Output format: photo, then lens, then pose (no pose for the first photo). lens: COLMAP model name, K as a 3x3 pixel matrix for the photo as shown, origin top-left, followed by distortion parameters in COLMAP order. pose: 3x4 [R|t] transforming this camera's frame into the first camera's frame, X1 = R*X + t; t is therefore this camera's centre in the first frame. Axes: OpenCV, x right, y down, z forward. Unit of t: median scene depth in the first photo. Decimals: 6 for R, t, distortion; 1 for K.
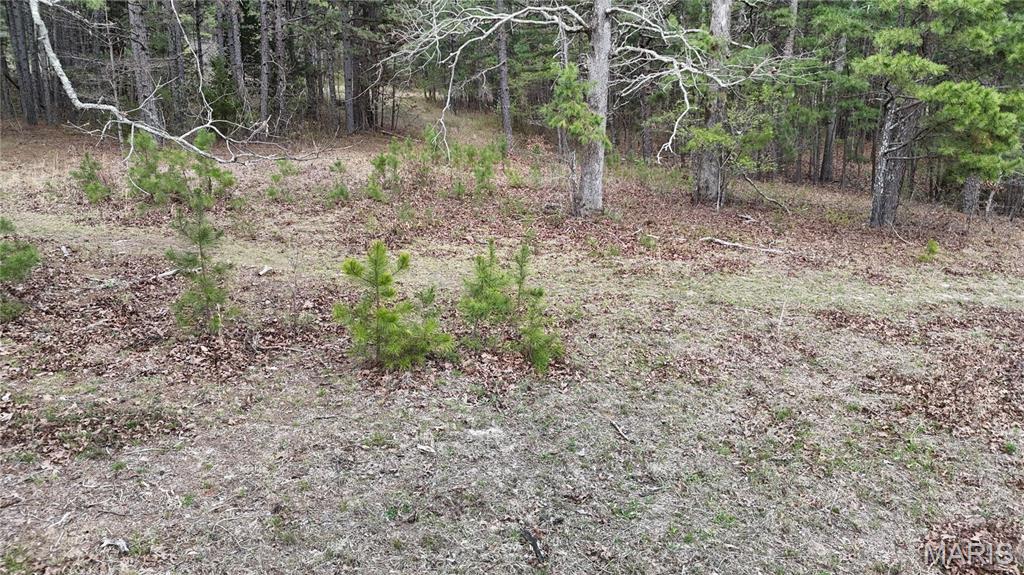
lens RADIAL K [[760.7, 0, 512.4], [0, 760.7, 290.8], [0, 0, 1]] dist [0.063728, -0.044934]
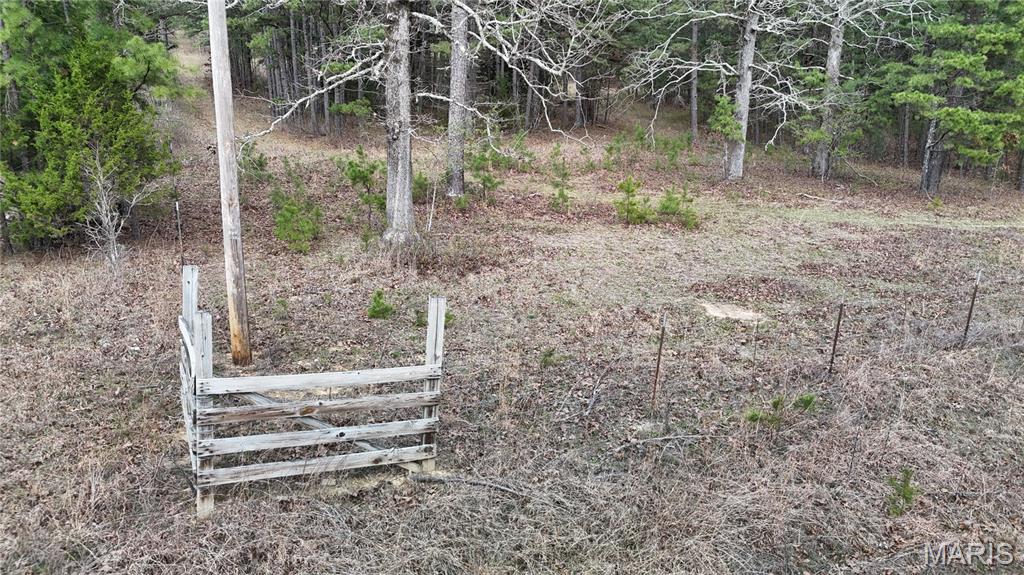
lens RADIAL K [[760.7, 0, 508.3], [0, 760.7, 284.6], [0, 0, 1]] dist [0.063728, -0.044934]
pose [[0.968397, 0.060348, -0.242003, 0.042311], [-0.057999, 0.998175, 0.016825, 0.148030], [0.242577, -0.002257, 0.970130, -0.870890]]
